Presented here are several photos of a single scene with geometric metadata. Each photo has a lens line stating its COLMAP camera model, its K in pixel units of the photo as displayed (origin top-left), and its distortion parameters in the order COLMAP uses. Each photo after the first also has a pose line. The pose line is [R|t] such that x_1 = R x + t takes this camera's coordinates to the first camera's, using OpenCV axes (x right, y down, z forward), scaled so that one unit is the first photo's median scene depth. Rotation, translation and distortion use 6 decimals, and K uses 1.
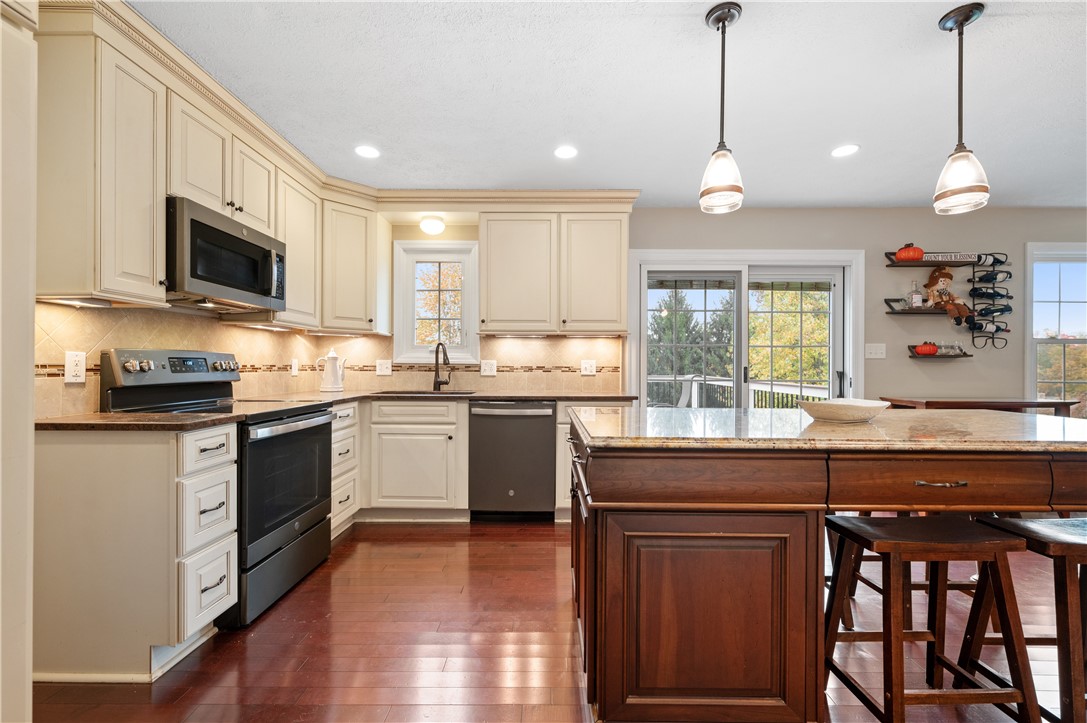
lens RADIAL K [[468.8, 0, 539.6], [0, 468.8, 366.7], [0, 0, 1]] dist [-0.002111, -0.001106]
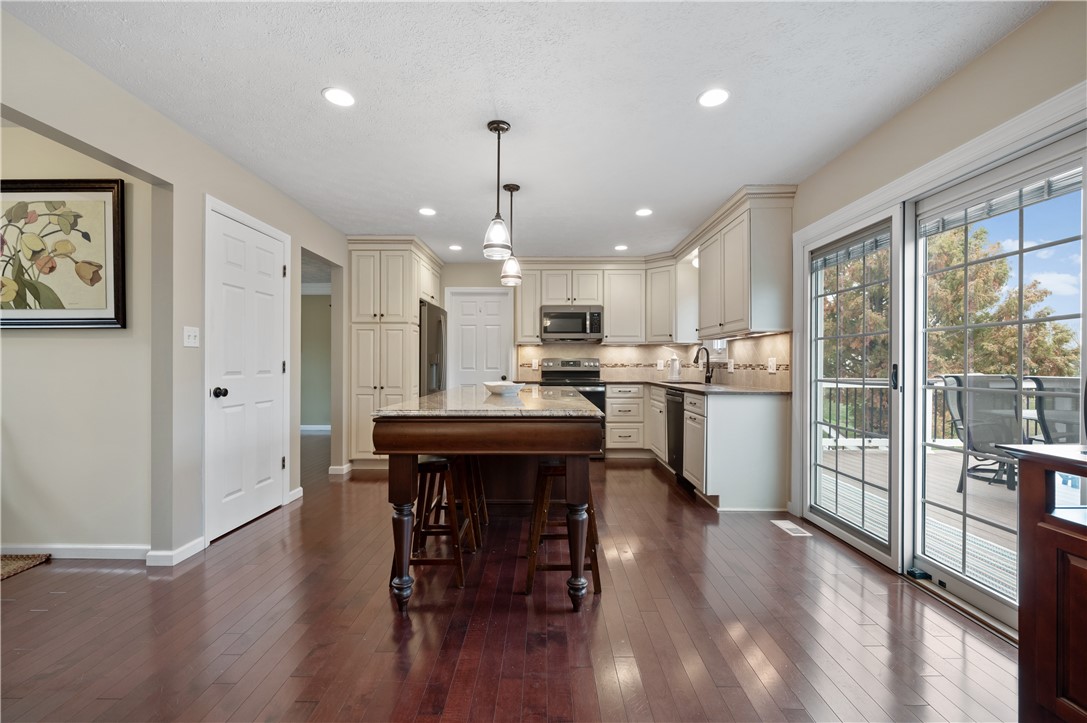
lens RADIAL K [[468.8, 0, 533.8], [0, 468.8, 364.3], [0, 0, 1]] dist [-0.002111, -0.001106]
pose [[-0.020921, -0.002103, -0.999779, 1.109114], [-0.002700, 0.999994, -0.002047, 0.002871], [0.999777, 0.002657, -0.020926, 0.526263]]
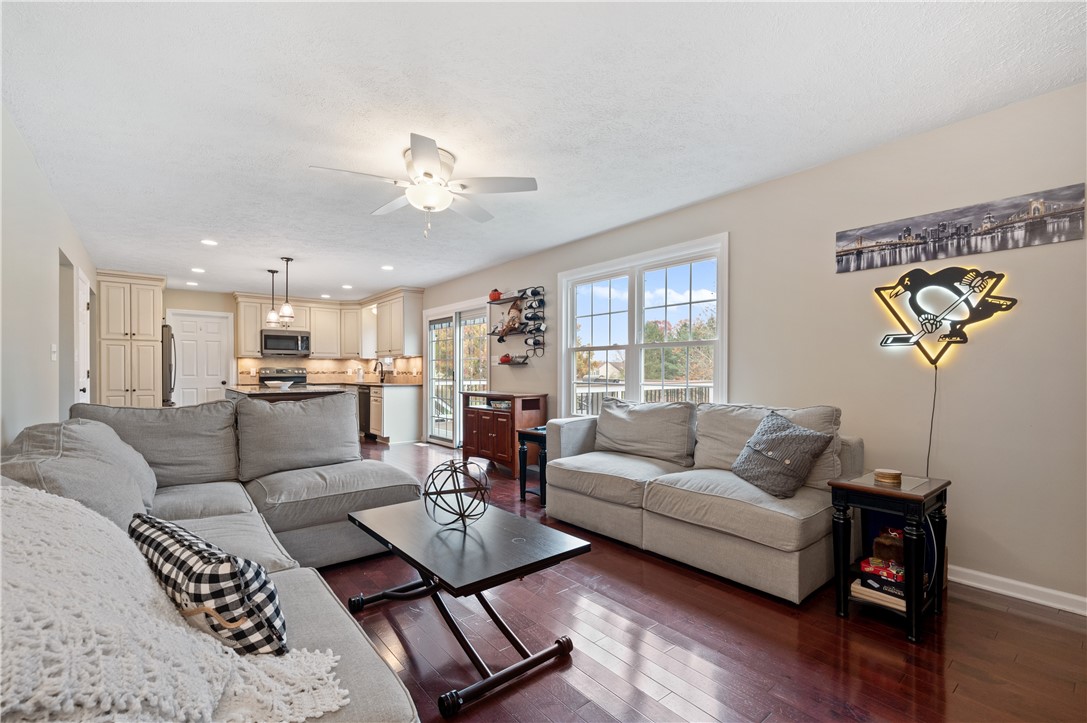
lens RADIAL K [[468.8, 0, 543.8], [0, 468.8, 373.3], [0, 0, 1]] dist [-0.002111, -0.001106]
pose [[0.637699, -0.000410, -0.770286, 2.014692], [0.001816, 0.999998, 0.000971, 0.005964], [0.770283, -0.002018, 0.637698, 0.152719]]
